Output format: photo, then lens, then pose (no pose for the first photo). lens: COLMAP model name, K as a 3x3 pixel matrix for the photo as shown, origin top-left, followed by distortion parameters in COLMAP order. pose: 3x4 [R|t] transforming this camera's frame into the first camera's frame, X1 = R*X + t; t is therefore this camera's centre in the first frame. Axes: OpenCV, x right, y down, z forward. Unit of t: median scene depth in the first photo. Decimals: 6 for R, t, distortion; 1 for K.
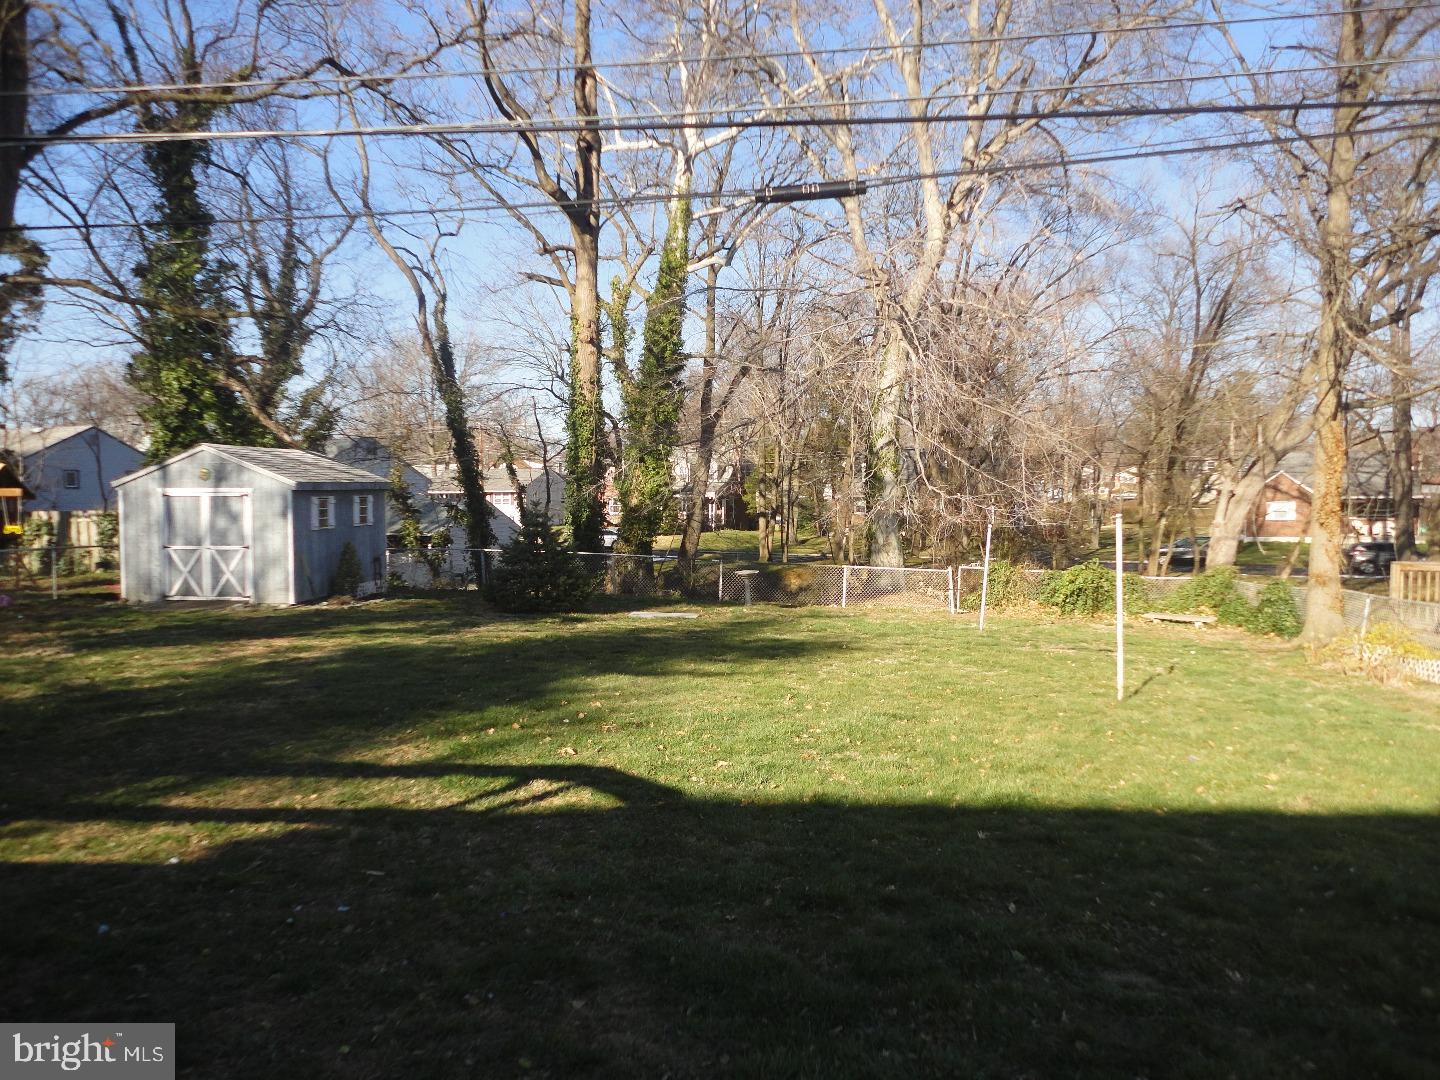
lens RADIAL K [[1067.8, 0, 720.0], [0, 1067.8, 540.0], [0, 0, 1]] dist [-0.004263, 0.000991]
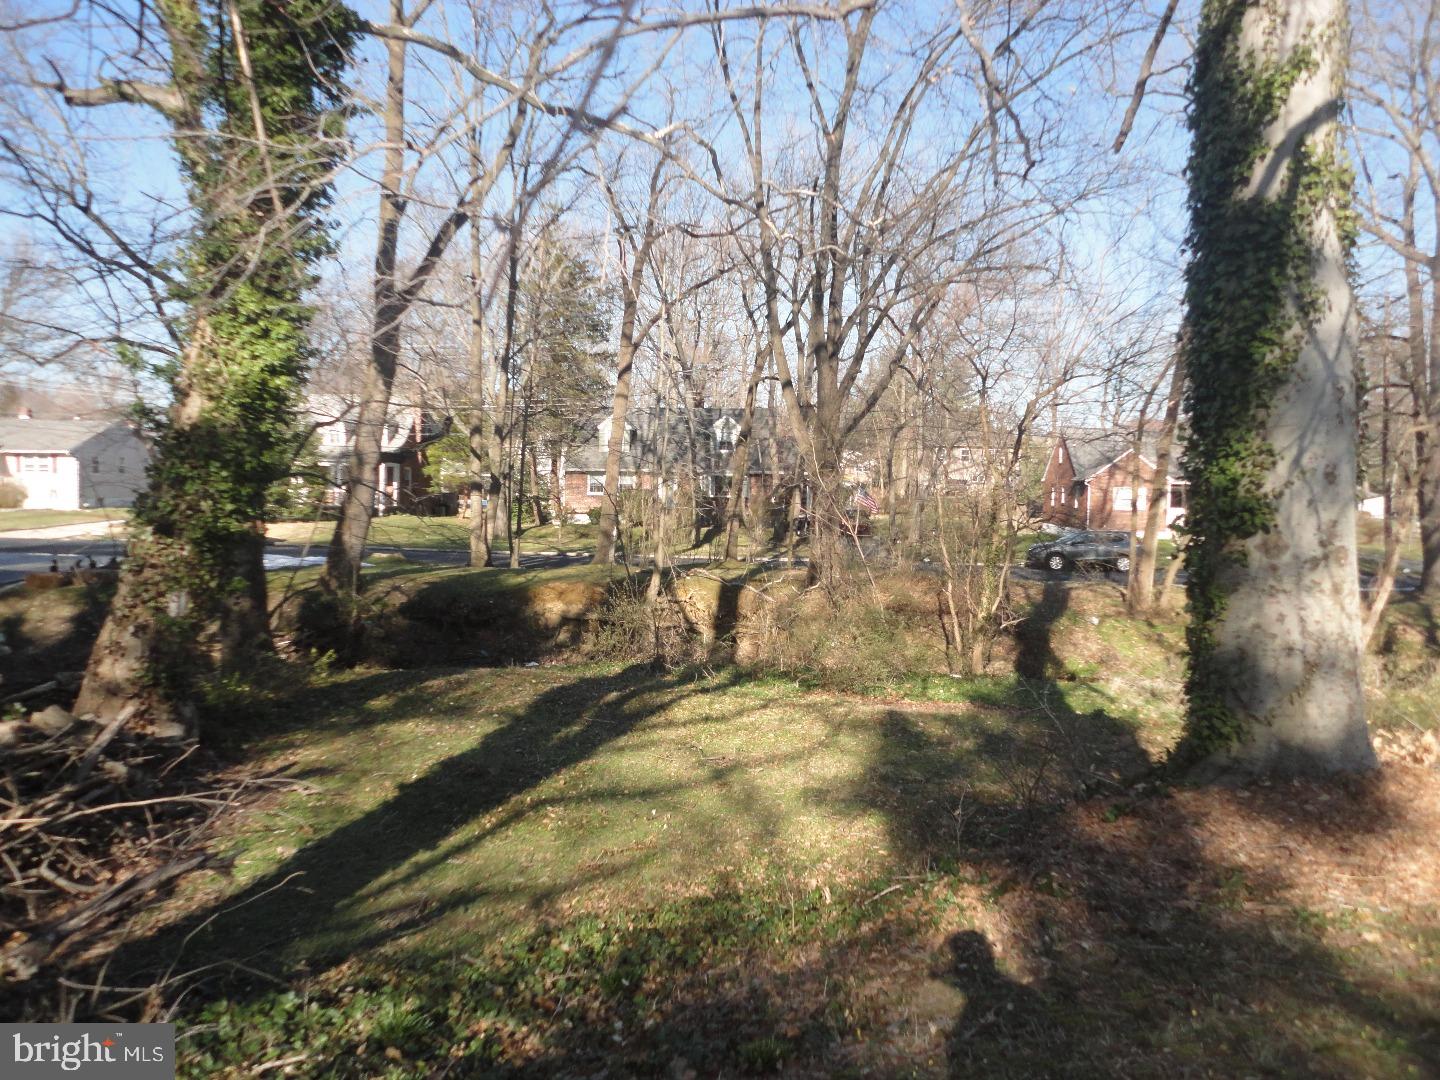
lens RADIAL K [[1067.8, 0, 720.0], [0, 1067.8, 540.0], [0, 0, 1]] dist [-0.004263, 0.000991]
pose [[0.951208, 0.001630, 0.308546, -0.015424], [-0.004541, 0.999952, 0.008716, 0.000167], [-0.308517, -0.009692, 0.951170, 0.387434]]
